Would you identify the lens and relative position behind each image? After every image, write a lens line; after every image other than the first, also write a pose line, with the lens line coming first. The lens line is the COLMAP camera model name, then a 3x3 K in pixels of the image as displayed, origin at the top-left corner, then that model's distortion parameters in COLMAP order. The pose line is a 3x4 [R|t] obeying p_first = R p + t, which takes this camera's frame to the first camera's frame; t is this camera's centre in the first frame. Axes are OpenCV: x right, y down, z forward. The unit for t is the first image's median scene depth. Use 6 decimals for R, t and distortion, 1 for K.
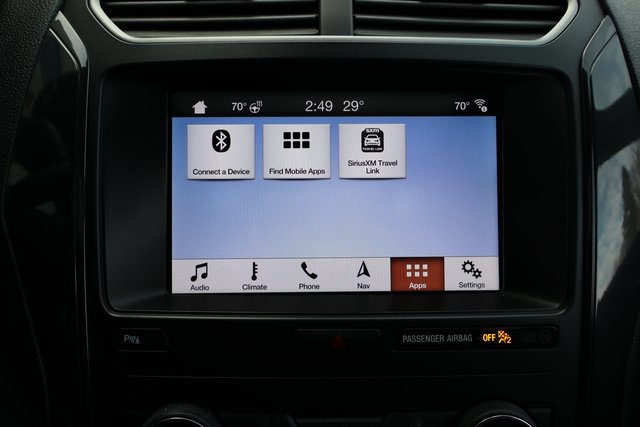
lens RADIAL K [[503.4, 0, 320.0], [0, 503.4, 213.5], [0, 0, 1]] dist [-0.005370, -0.000438]
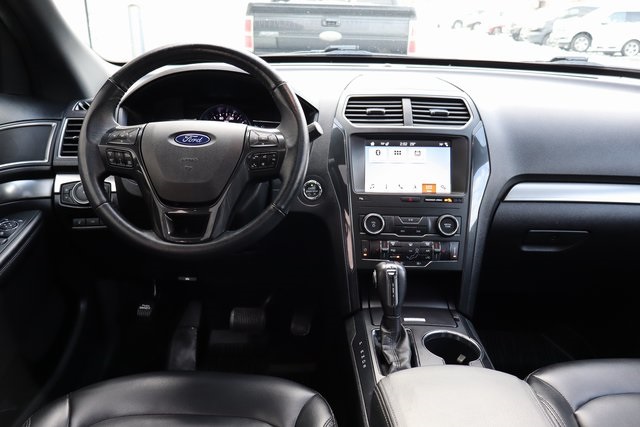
lens RADIAL K [[539.6, 0, 320.0], [0, 539.6, 213.5], [0, 0, 1]] dist [-0.005375, 0.005981]
pose [[0.999688, 0.018366, -0.016950, -0.559094], [-0.019179, 0.998611, -0.049084, 0.527965], [0.016025, 0.049393, 0.998651, -3.080612]]
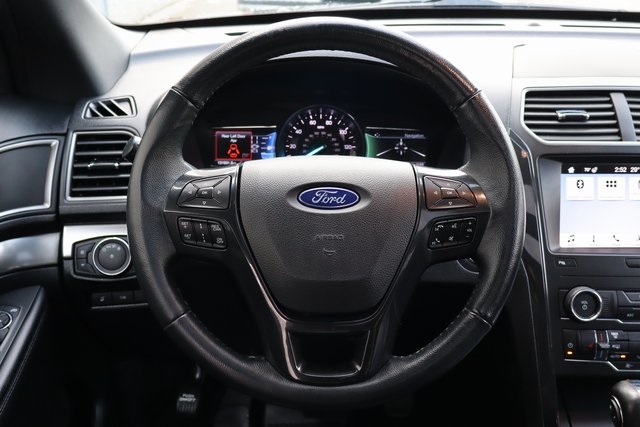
lens RADIAL K [[651.4, 0, 320.0], [0, 651.4, 213.5], [0, 0, 1]] dist [0.000608, -0.003055]
pose [[0.999985, 0.005411, -0.000641, -1.430724], [-0.005395, 0.999735, 0.022368, -0.067133], [0.000762, -0.022364, 0.999750, -2.100282]]
